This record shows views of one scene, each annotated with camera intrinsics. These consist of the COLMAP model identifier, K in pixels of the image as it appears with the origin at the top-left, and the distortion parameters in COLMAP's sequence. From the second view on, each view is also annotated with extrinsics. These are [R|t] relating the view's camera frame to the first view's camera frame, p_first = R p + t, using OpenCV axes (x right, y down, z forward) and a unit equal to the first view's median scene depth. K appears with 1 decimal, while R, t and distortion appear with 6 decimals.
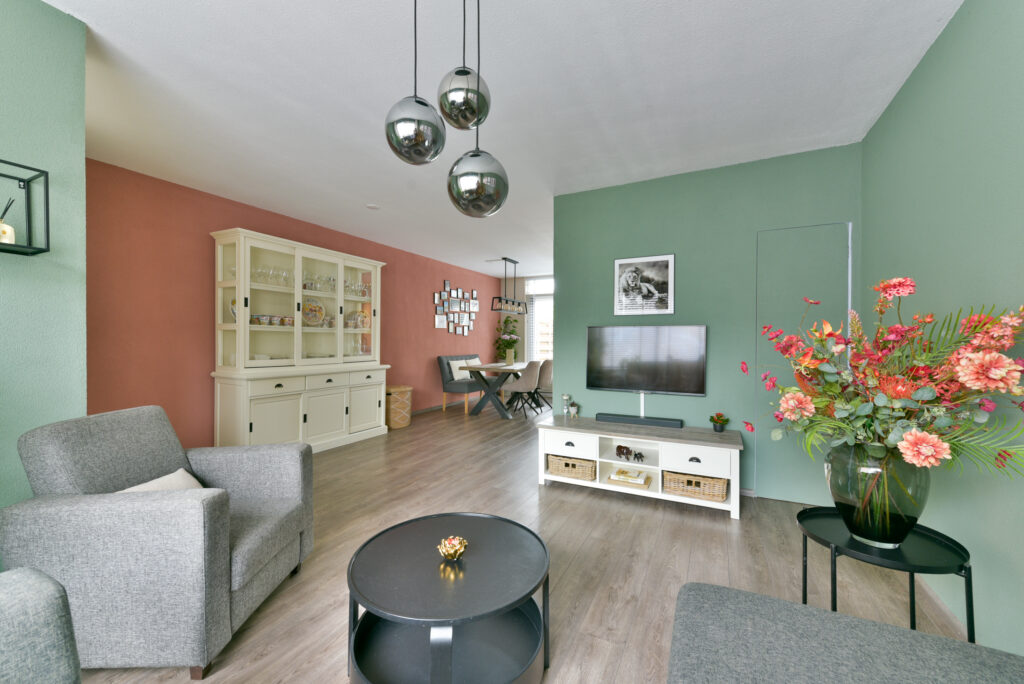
lens RADIAL K [[404.6, 0, 515.5], [0, 404.6, 341.2], [0, 0, 1]] dist [0.001840, -0.000083]
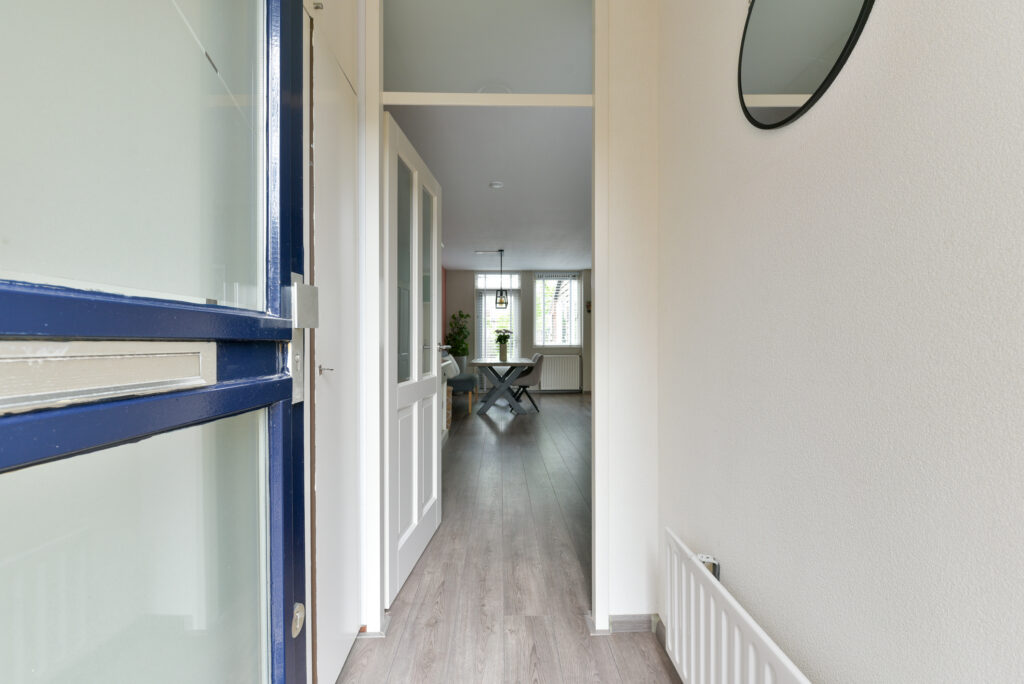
lens RADIAL K [[424.3, 0, 508.9], [0, 424.3, 342.0], [0, 0, 1]] dist [-0.003860, -0.000218]
pose [[0.886098, -0.005274, 0.463467, -0.964519], [0.005033, 0.999986, 0.001757, 0.027368], [-0.463470, 0.000776, 0.886112, 0.165388]]
